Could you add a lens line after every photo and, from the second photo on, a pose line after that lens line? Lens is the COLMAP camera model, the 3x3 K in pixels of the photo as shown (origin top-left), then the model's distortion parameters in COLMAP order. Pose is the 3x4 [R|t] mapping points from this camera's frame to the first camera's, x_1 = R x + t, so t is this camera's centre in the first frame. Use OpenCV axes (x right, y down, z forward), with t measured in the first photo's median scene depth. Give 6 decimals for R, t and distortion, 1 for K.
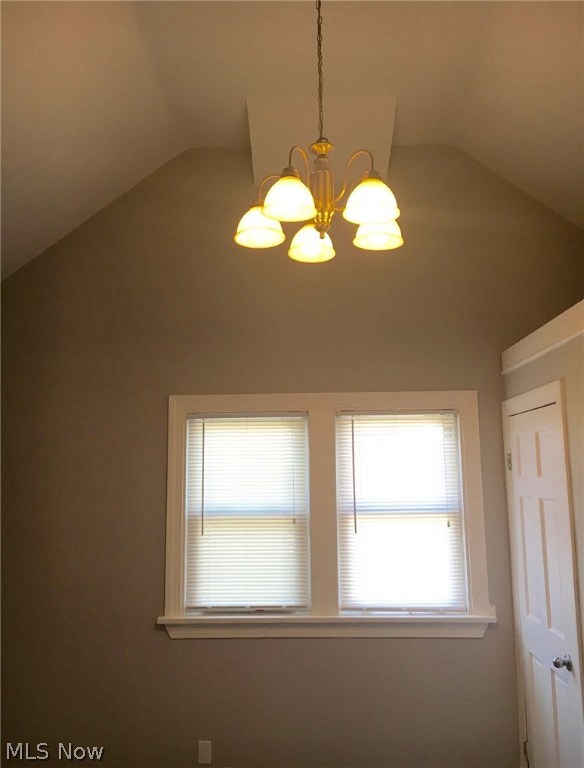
lens RADIAL K [[631.1, 0, 288.4], [0, 631.1, 382.6], [0, 0, 1]] dist [0.040460, 0.007402]
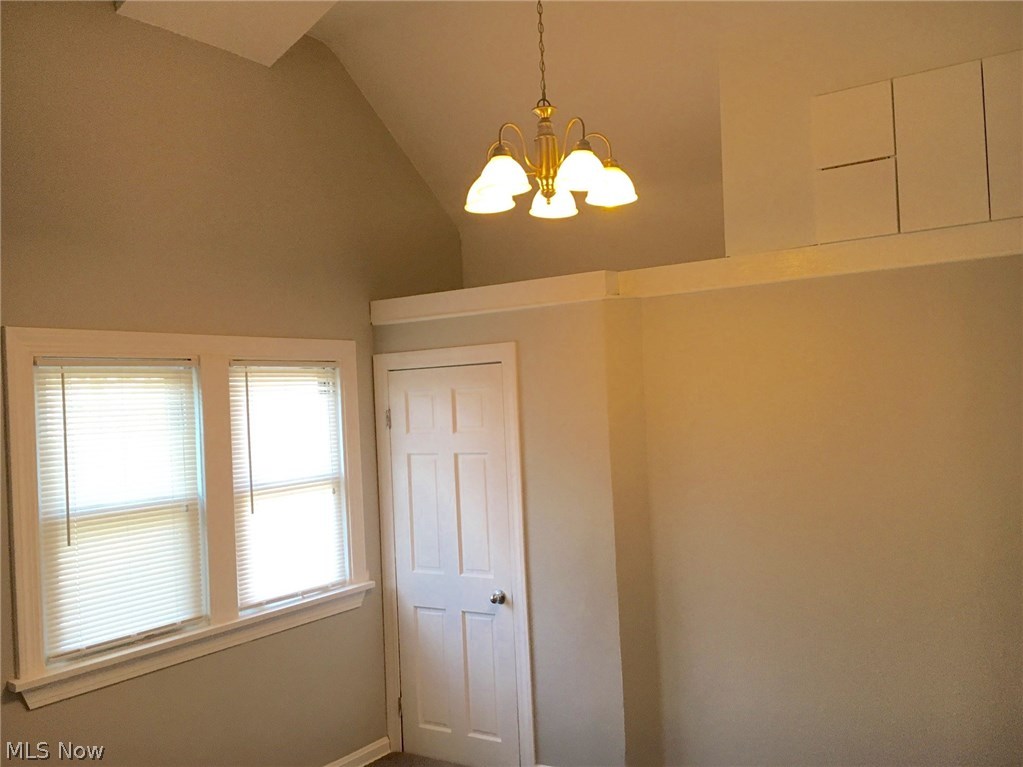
lens RADIAL K [[875.3, 0, 510.6], [0, 875.3, 385.4], [0, 0, 1]] dist [0.058503, -0.046155]
pose [[0.552844, 0.002912, 0.833280, -0.642371], [-0.076016, 0.996001, 0.046952, -0.000164], [-0.829810, -0.089300, 0.550855, 0.134594]]
